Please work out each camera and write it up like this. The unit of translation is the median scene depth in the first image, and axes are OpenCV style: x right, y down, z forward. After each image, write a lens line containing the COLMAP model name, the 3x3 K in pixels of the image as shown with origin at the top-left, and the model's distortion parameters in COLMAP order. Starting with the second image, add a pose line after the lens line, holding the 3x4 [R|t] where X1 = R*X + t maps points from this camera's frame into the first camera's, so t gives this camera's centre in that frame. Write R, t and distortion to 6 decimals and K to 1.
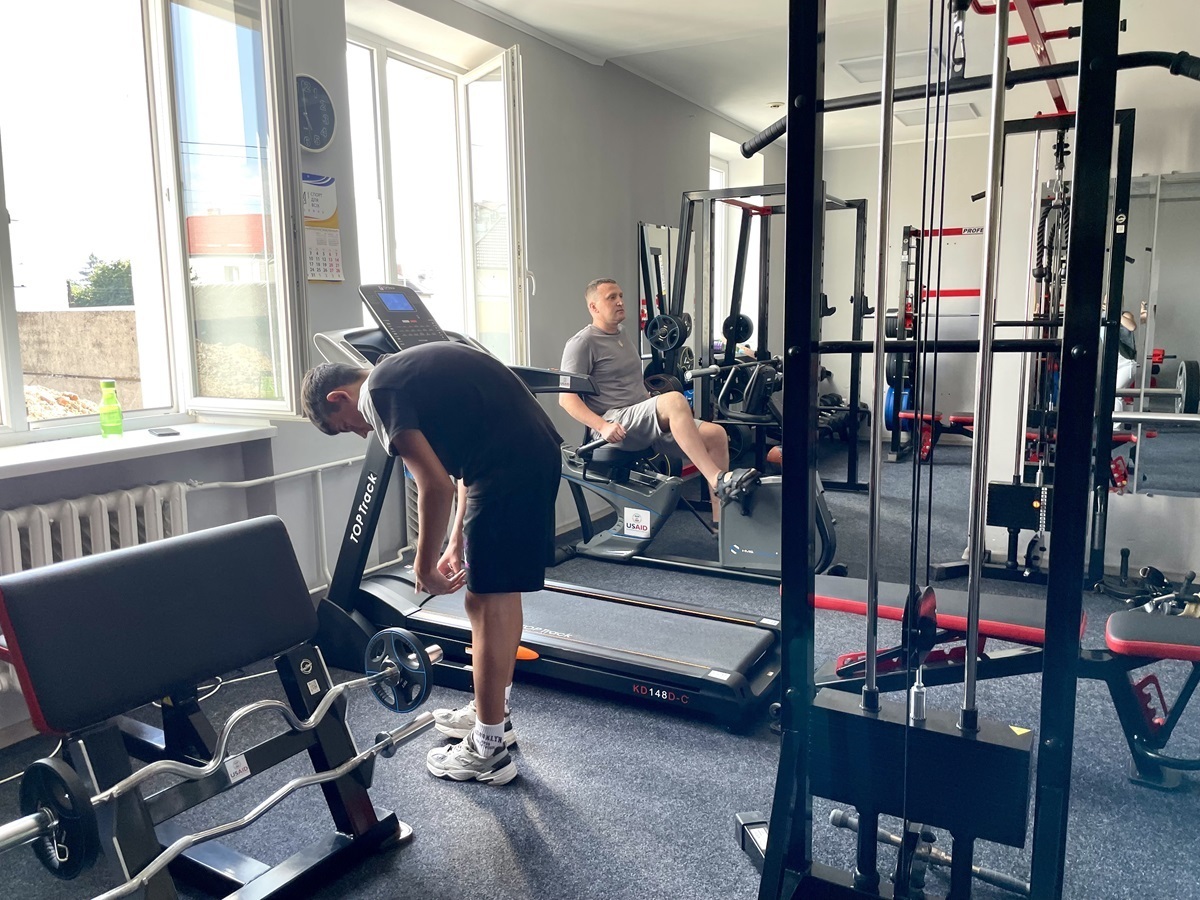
lens RADIAL K [[905.5, 0, 600.9], [0, 905.5, 453.8], [0, 0, 1]] dist [0.007962, 0.000672]
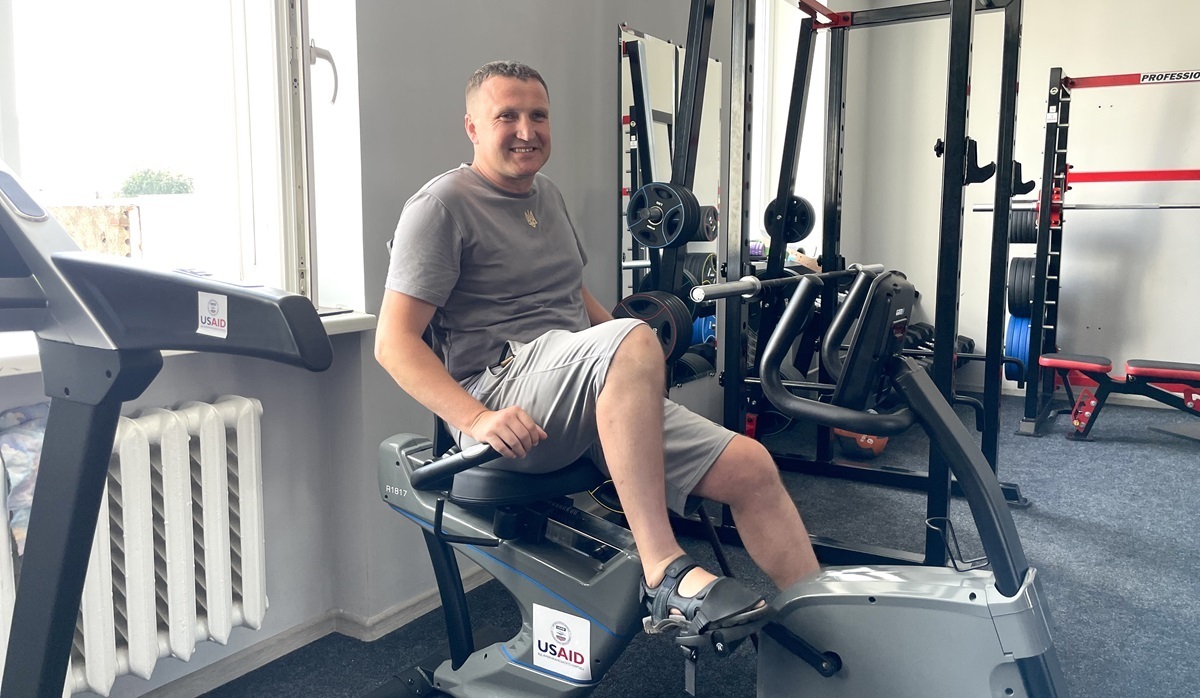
lens RADIAL K [[886.1, 0, 596.0], [0, 886.1, 341.0], [0, 0, 1]] dist [0.006089, 0.001501]
pose [[0.998802, 0.018803, -0.045170, 0.051136], [-0.020159, 0.999354, -0.029761, -0.037193], [0.044581, 0.030636, 0.998536, 0.414573]]
